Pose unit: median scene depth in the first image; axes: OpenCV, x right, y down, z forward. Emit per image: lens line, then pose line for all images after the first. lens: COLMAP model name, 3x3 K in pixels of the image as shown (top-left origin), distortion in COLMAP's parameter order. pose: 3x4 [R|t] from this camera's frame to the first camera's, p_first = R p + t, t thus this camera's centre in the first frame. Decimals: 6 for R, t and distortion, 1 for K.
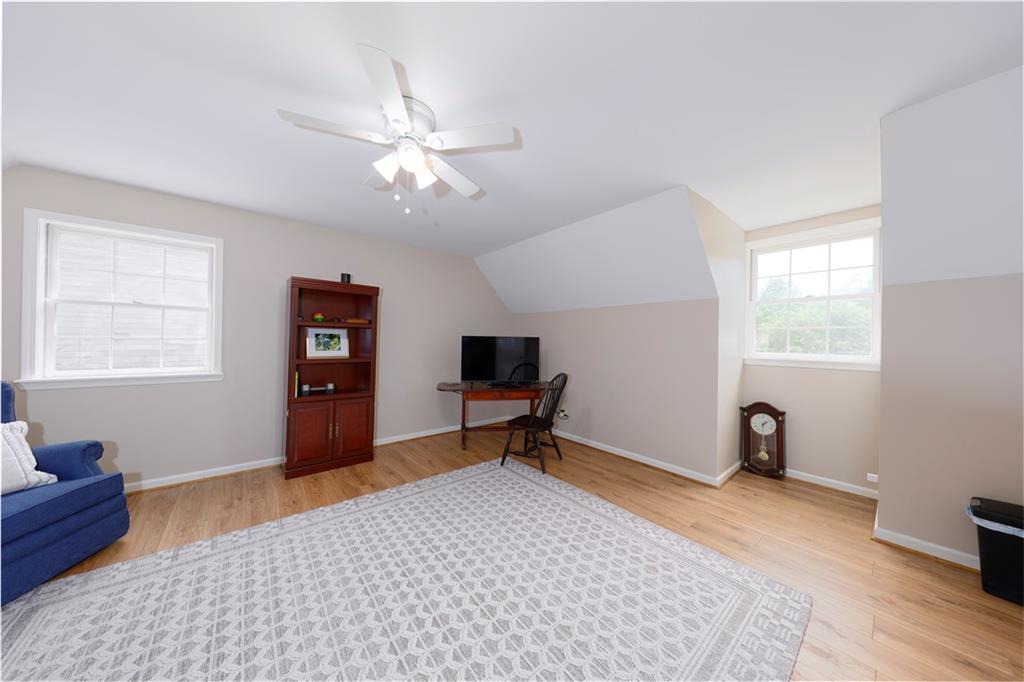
lens RADIAL K [[322.1, 0, 517.6], [0, 322.1, 338.9], [0, 0, 1]] dist [0.001156, -0.000404]
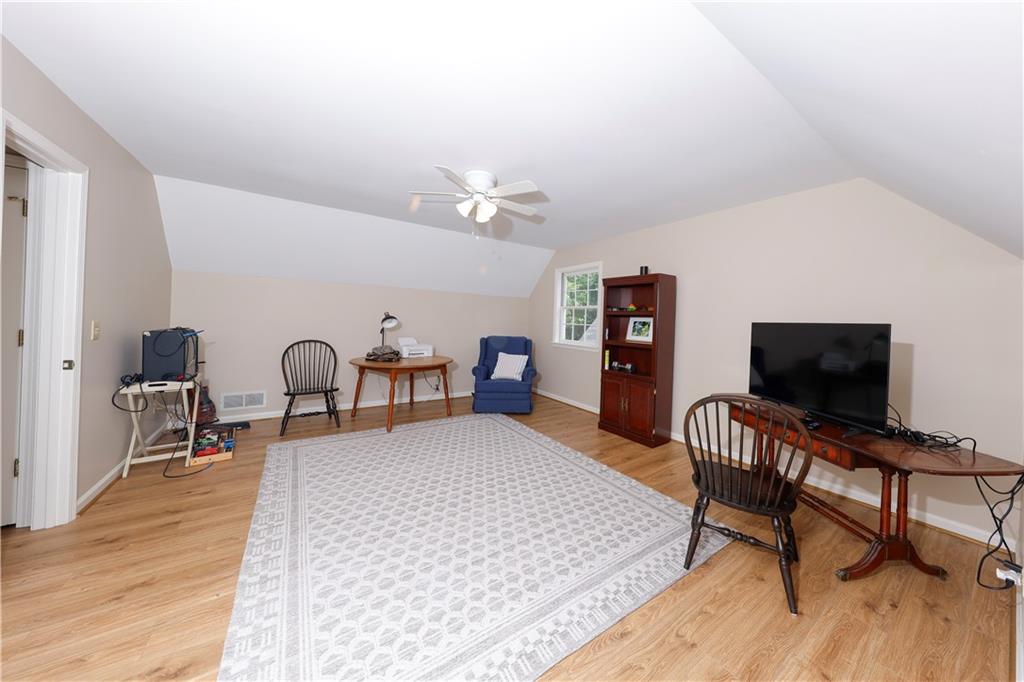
lens RADIAL K [[322.1, 0, 514.4], [0, 322.1, 322.8], [0, 0, 1]] dist [0.001156, -0.000404]
pose [[-0.095059, -0.009293, -0.995428, 0.645383], [-0.032300, 0.999459, -0.006246, 0.011160], [0.994947, 0.031559, -0.095308, 0.727648]]
